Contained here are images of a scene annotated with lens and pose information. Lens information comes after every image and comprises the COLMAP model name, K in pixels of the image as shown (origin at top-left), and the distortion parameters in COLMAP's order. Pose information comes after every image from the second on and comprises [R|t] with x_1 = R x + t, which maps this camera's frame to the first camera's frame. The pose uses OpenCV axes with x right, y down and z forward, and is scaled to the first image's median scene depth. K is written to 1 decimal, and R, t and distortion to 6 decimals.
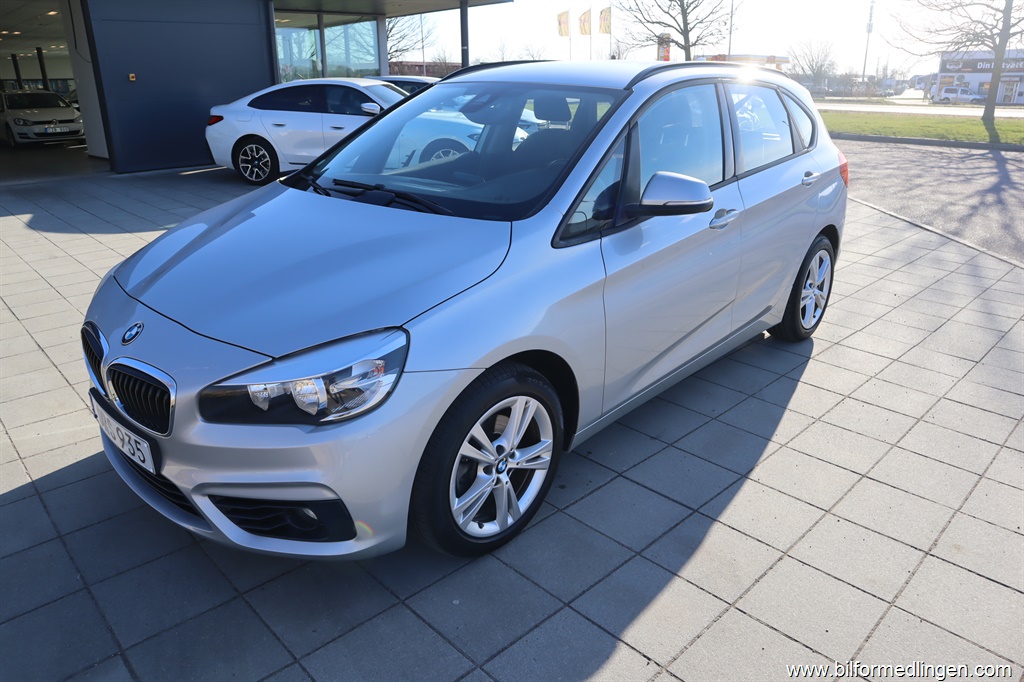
lens RADIAL K [[706.9, 0, 512.0], [0, 706.9, 341.0], [0, 0, 1]] dist [-0.135671, 0.093032]
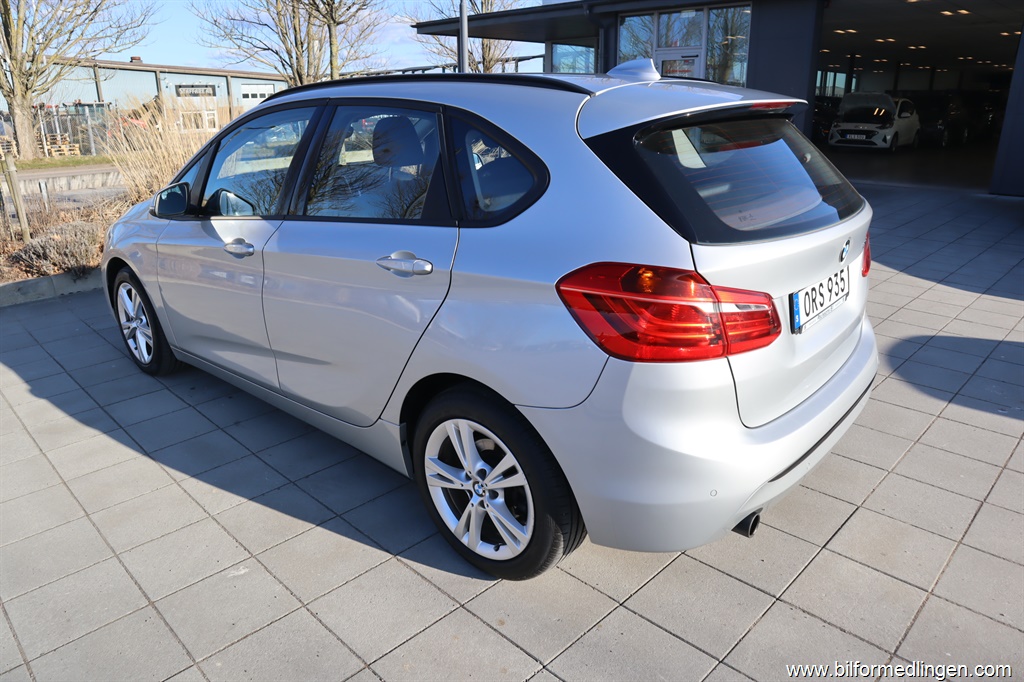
lens RADIAL K [[706.9, 0, 512.0], [0, 706.9, 341.0], [0, 0, 1]] dist [-0.135671, 0.093032]
pose [[0.028939, 0.339723, -0.940080, 1.552558], [-0.344746, 0.886162, 0.309625, -0.607184], [0.938250, 0.315128, 0.142763, 1.547583]]
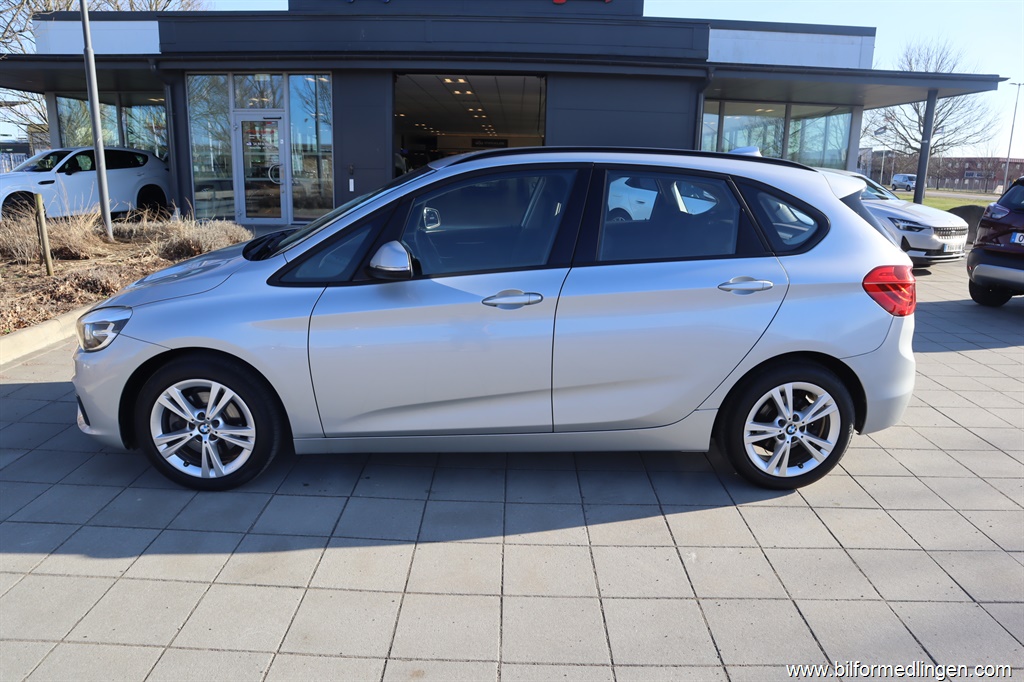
lens RADIAL K [[706.9, 0, 512.0], [0, 706.9, 341.0], [0, 0, 1]] dist [-0.135671, 0.093032]
pose [[0.721332, 0.199718, -0.663169, 1.216307], [-0.274173, 0.961642, -0.008614, -0.137563], [0.636011, 0.188037, 0.748420, 0.305319]]
